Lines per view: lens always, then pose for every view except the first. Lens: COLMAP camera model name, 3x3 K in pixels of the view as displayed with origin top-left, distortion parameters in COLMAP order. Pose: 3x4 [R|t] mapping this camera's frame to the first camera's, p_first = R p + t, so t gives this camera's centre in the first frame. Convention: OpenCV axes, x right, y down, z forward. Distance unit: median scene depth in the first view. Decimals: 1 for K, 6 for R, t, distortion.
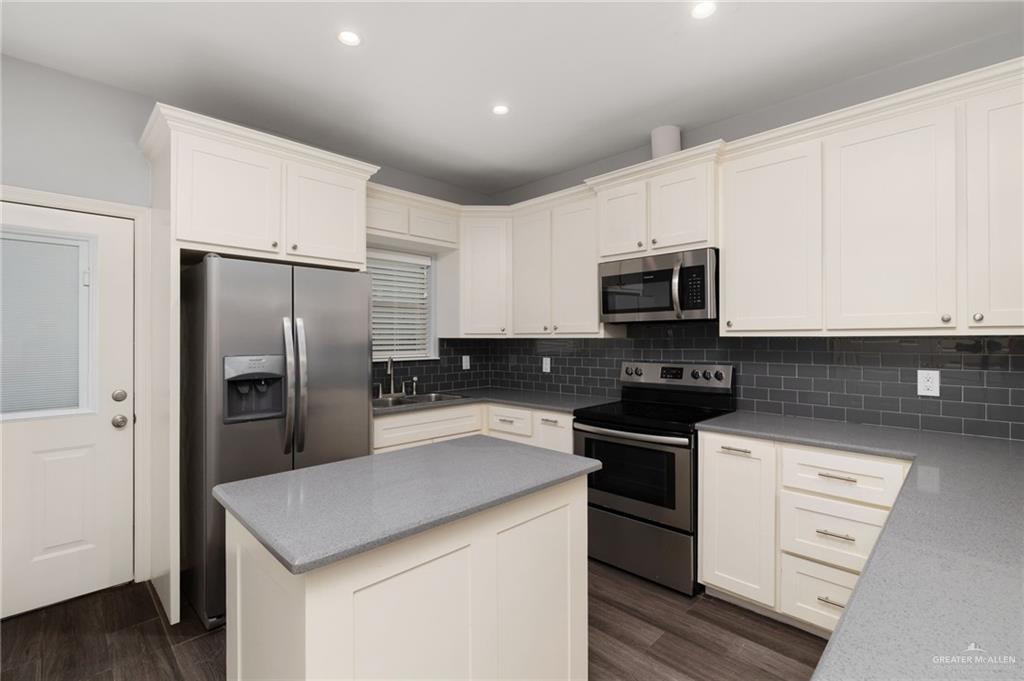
lens RADIAL K [[460.3, 0, 514.2], [0, 460.3, 337.0], [0, 0, 1]] dist [-0.002484, -0.000723]
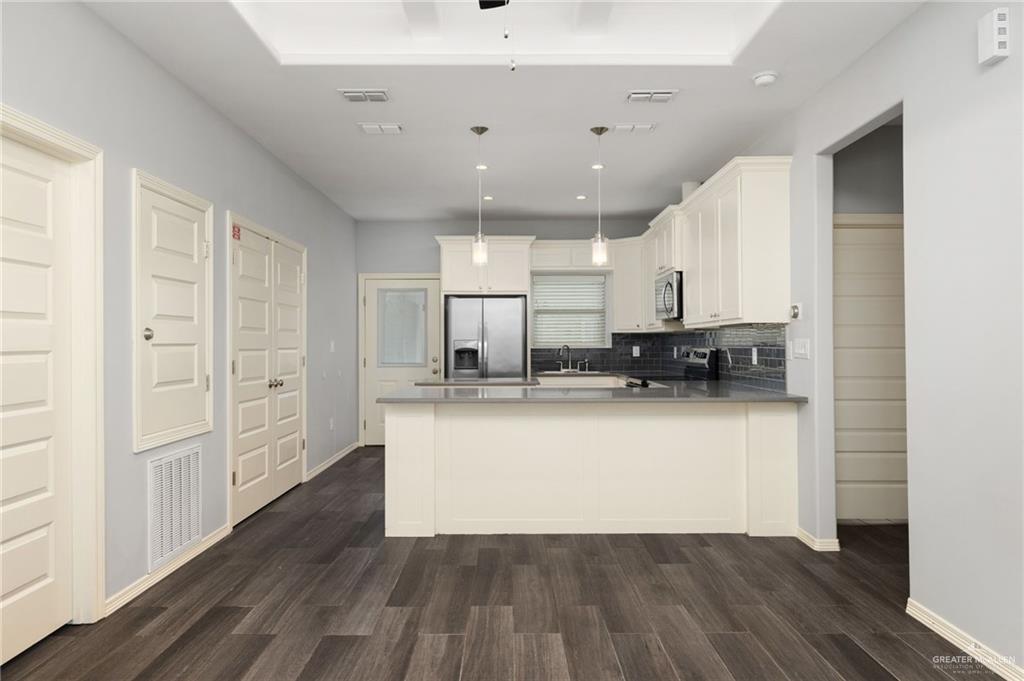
lens RADIAL K [[639.6, 0, 511.2], [0, 639.6, 339.5], [0, 0, 1]] dist [-0.000005, -0.000290]
pose [[0.705837, -0.002531, -0.708369, 1.099433], [0.006169, 0.999978, 0.002574, 0.017075], [0.708347, -0.006187, 0.705837, -0.636432]]
